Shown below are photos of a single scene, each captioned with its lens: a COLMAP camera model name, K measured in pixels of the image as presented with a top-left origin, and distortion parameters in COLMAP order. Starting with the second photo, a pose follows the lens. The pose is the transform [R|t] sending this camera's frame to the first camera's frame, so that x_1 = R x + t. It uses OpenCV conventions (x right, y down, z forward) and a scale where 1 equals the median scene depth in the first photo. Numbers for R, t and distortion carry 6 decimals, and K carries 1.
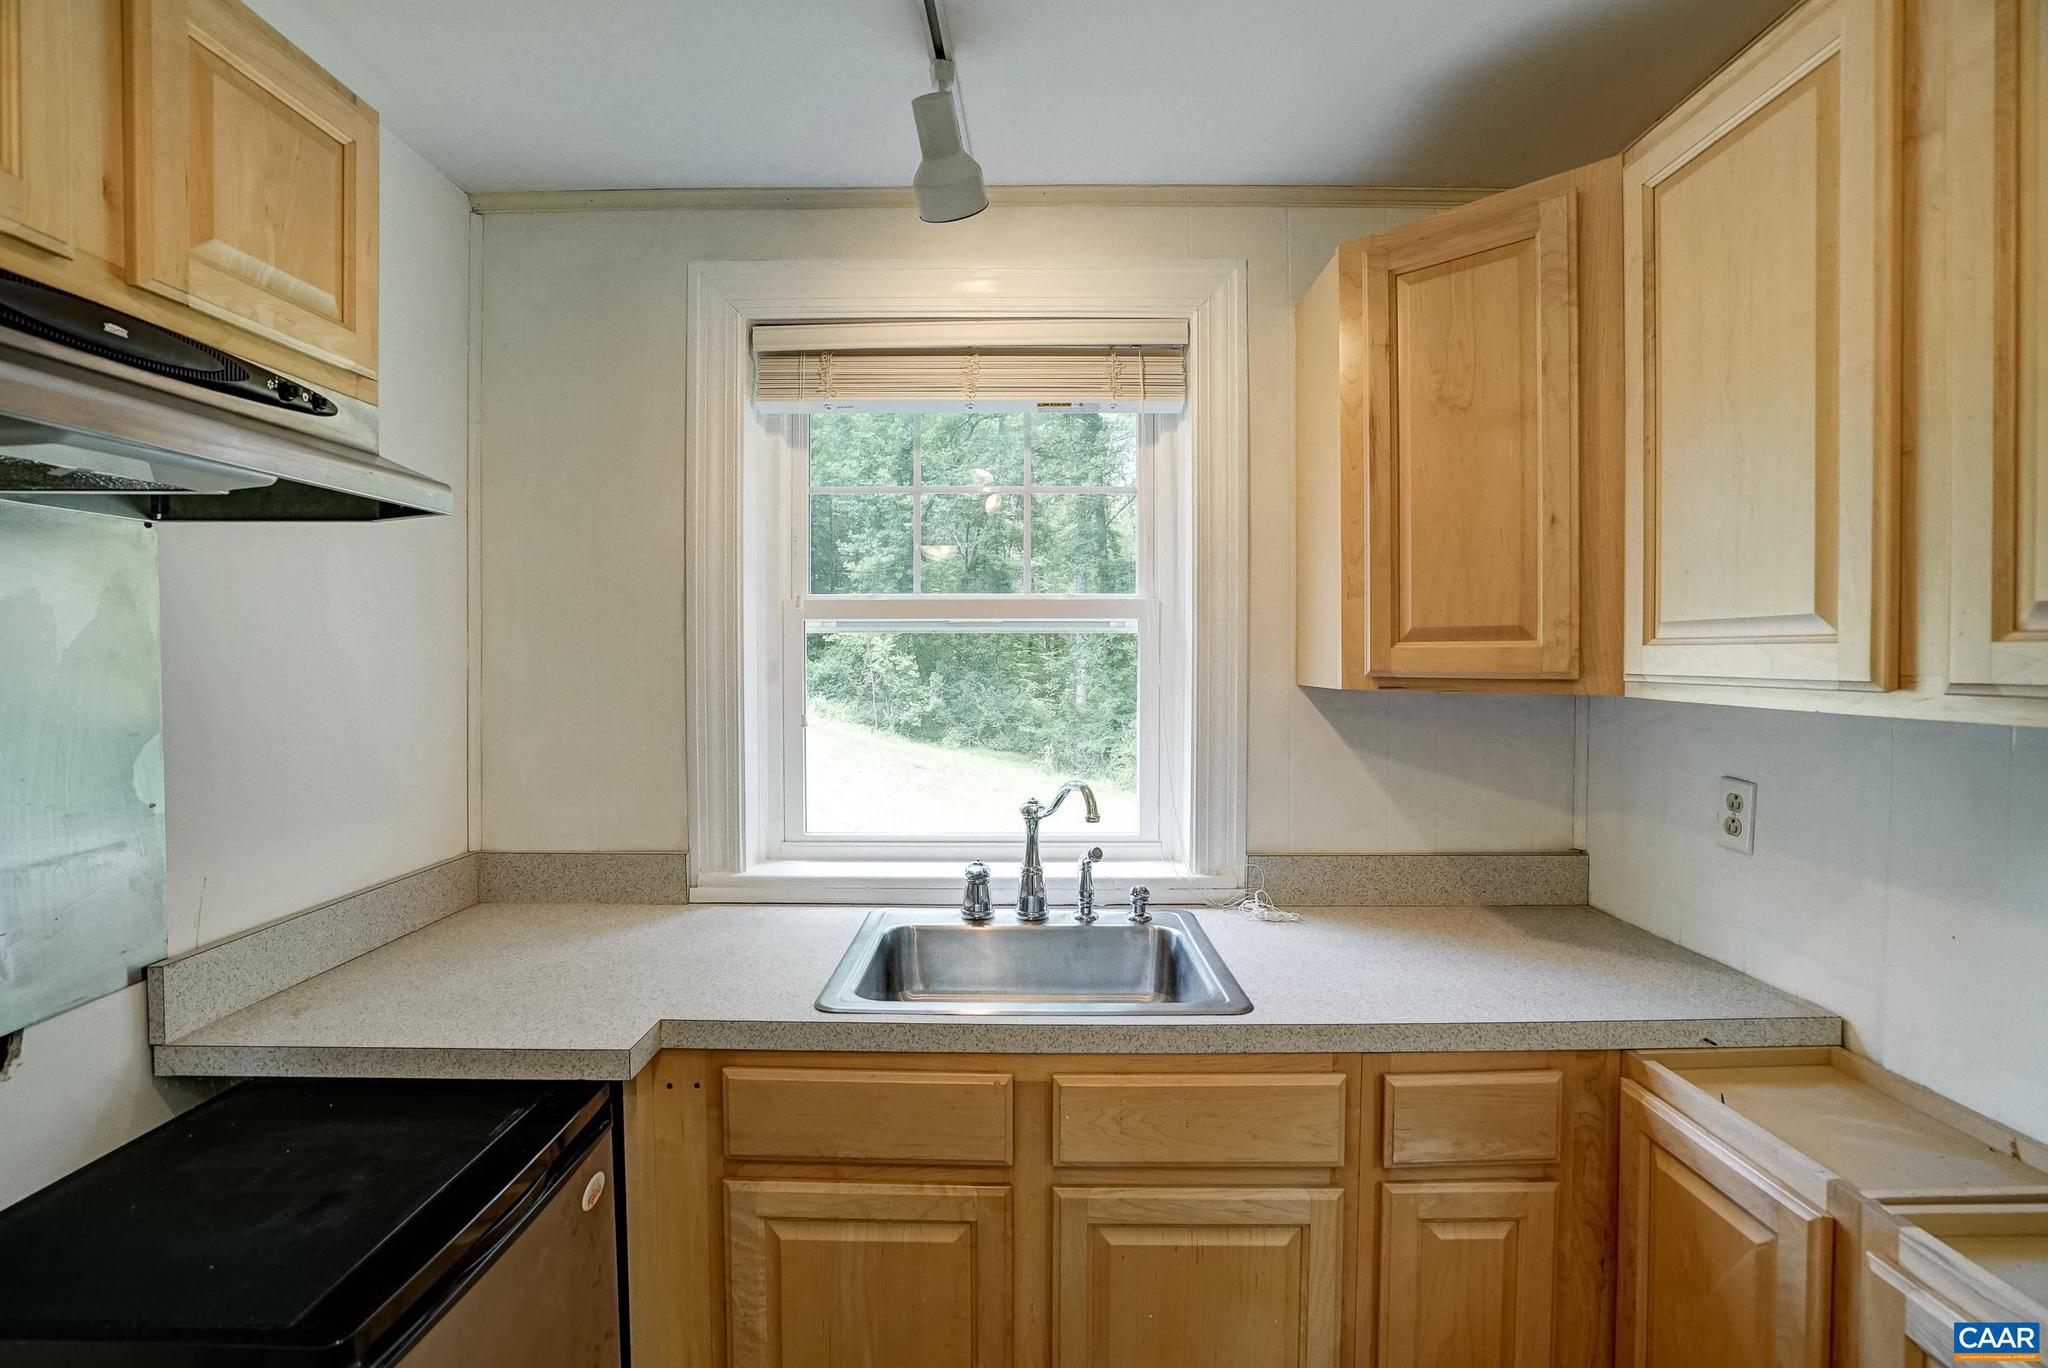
lens RADIAL K [[991.1, 0, 1022.1], [0, 991.1, 668.9], [0, 0, 1]] dist [-0.050324, 0.014508]
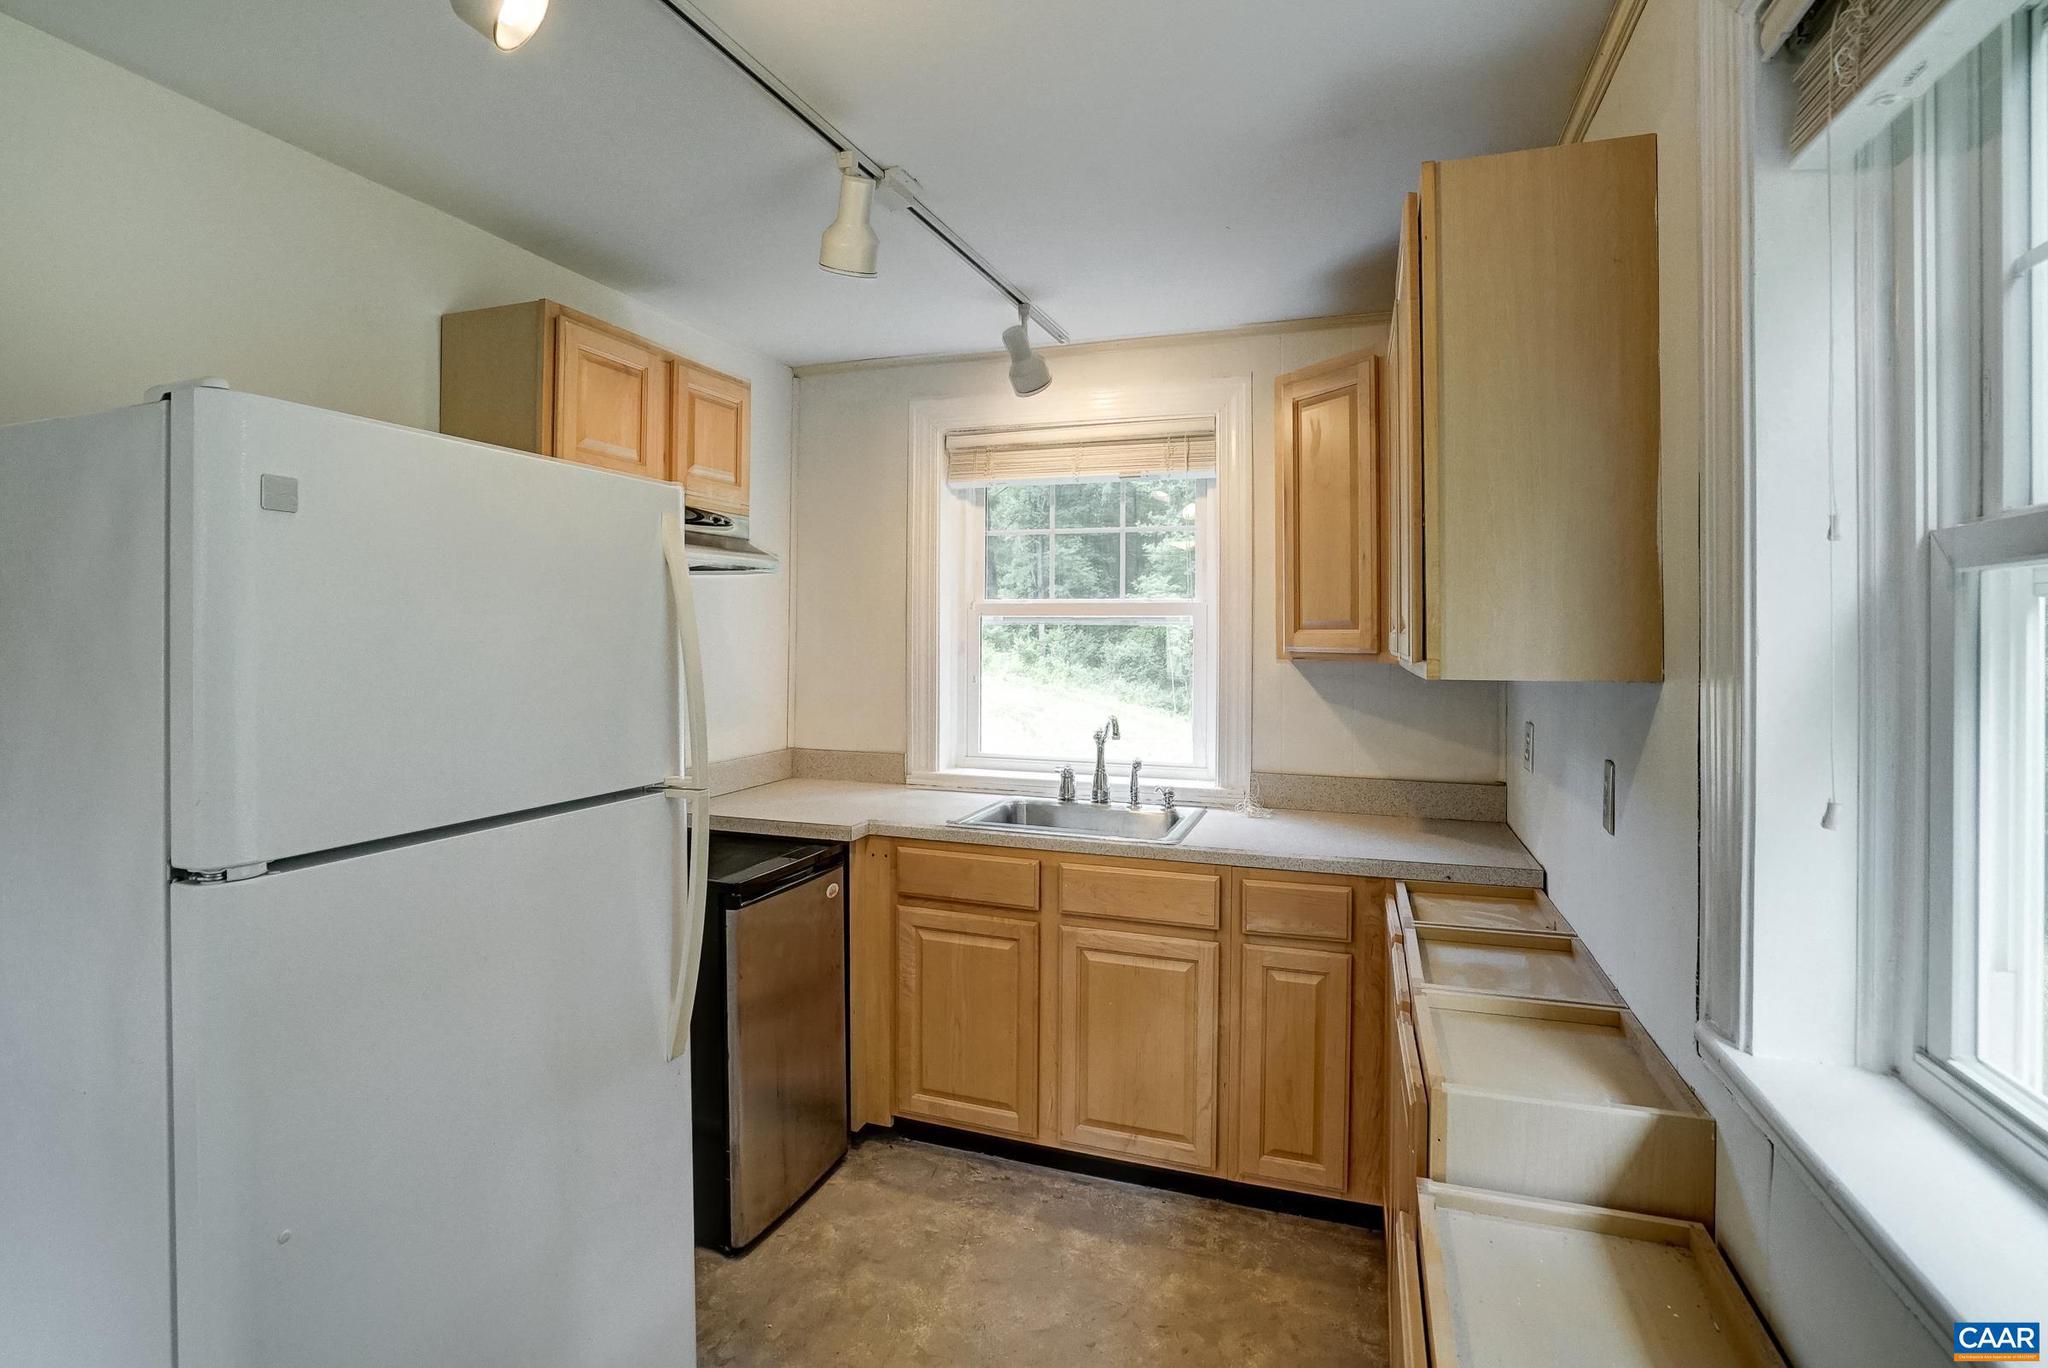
lens RADIAL K [[991.1, 0, 991.6], [0, 991.1, 631.9], [0, 0, 1]] dist [-0.050324, 0.014508]
pose [[0.941527, 0.005912, -0.336887, 0.530125], [-0.012806, 0.999752, -0.018246, 0.012432], [0.336695, 0.021493, 0.941368, -0.800716]]
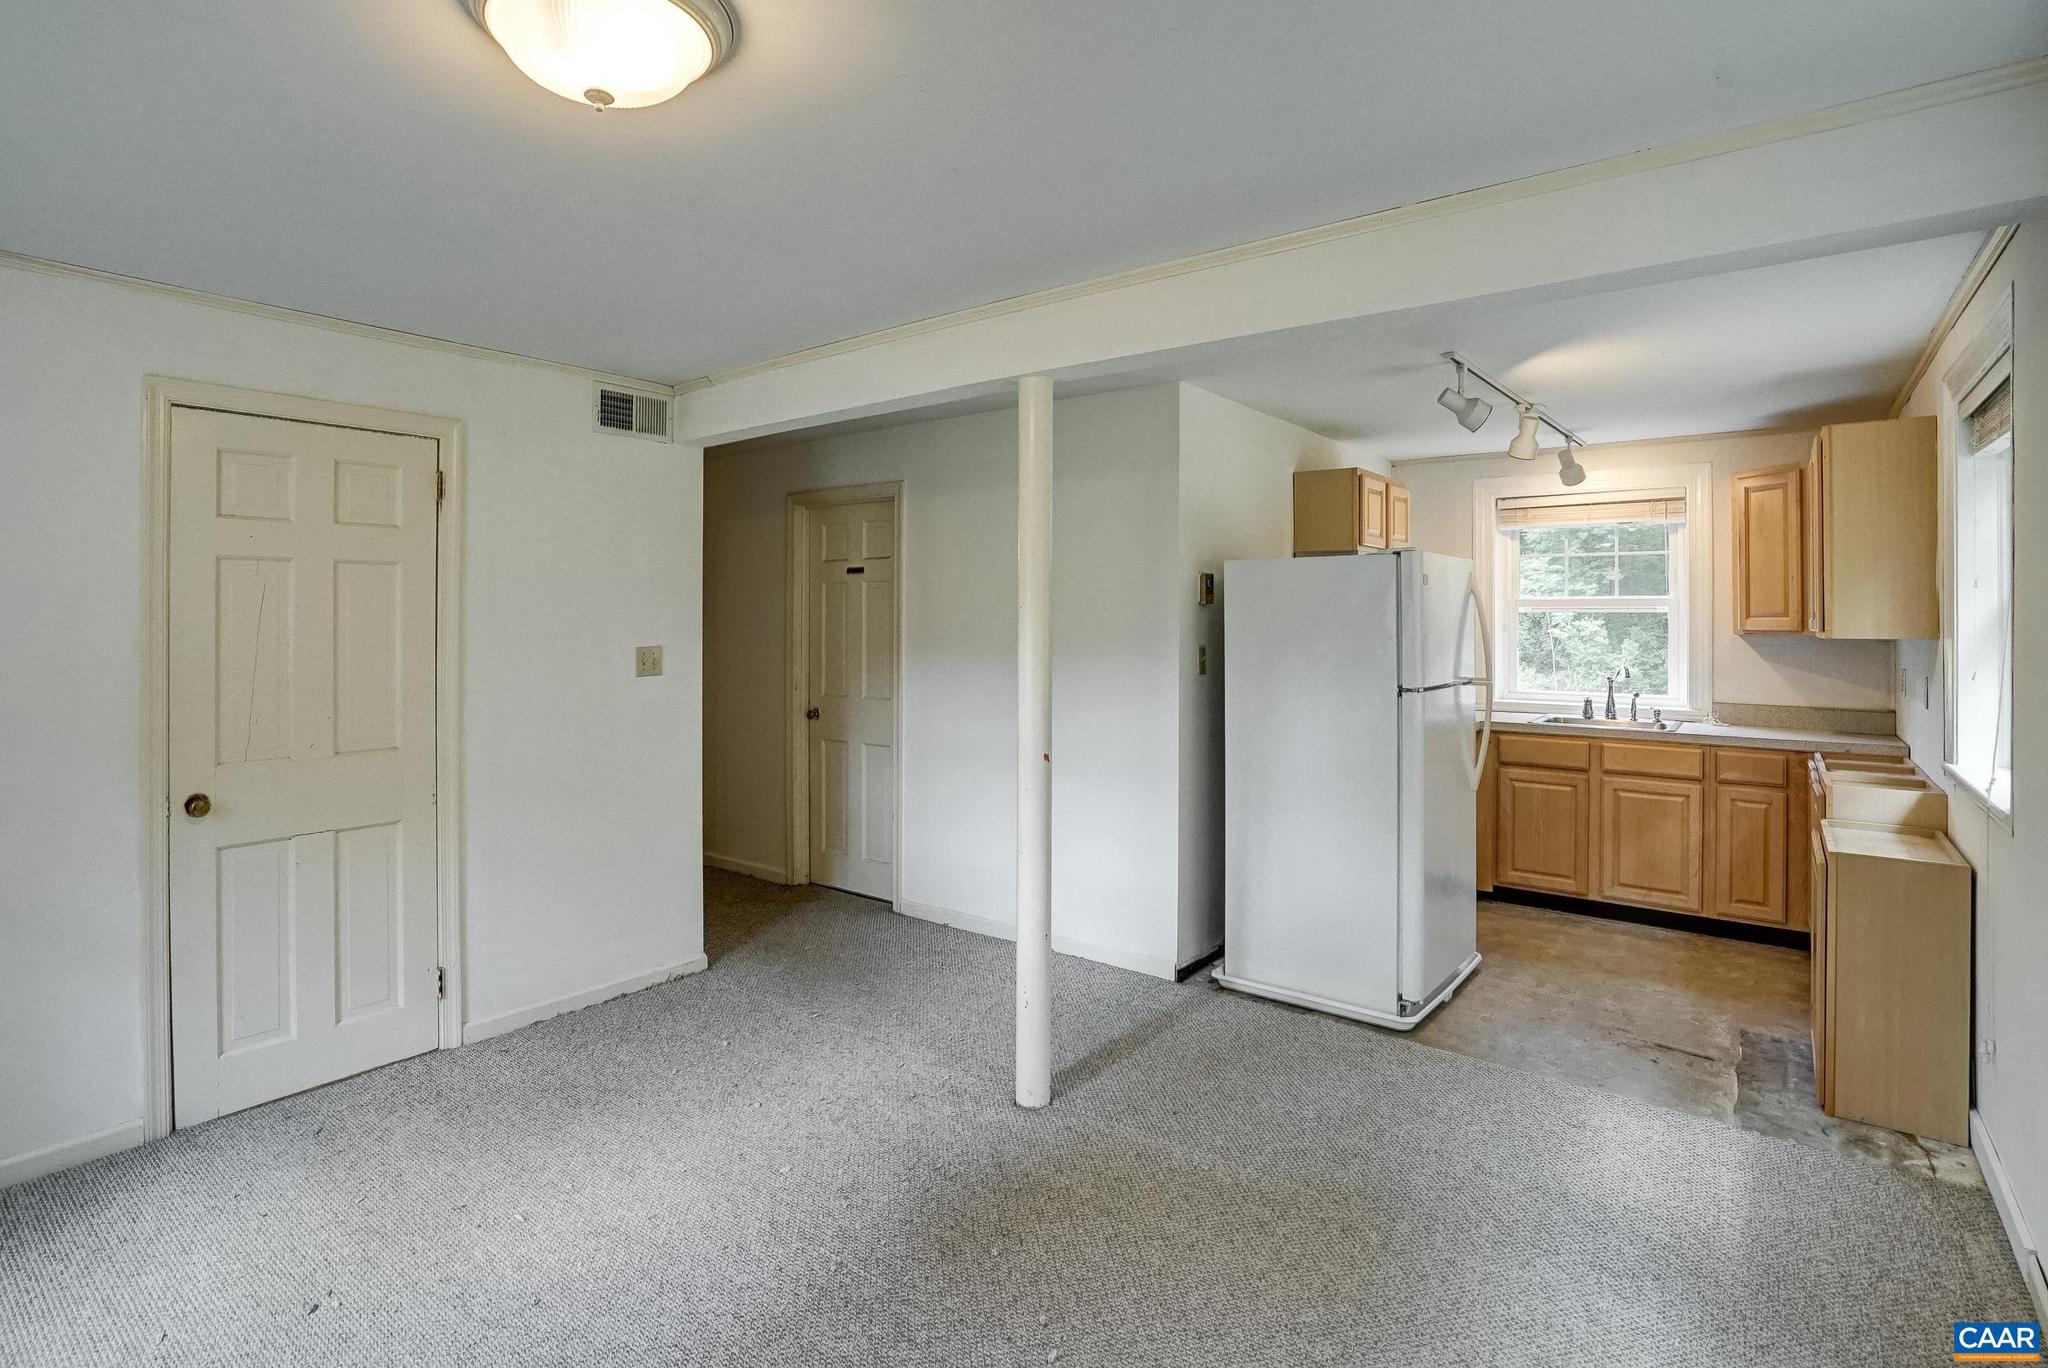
lens RADIAL K [[991.1, 0, 1001.6], [0, 991.1, 611.9], [0, 0, 1]] dist [-0.050324, 0.014508]
pose [[0.787501, 0.000433, -0.616313, 0.470422], [-0.013464, 0.999773, -0.016501, 0.037189], [0.616166, 0.021293, 0.787328, -2.950927]]
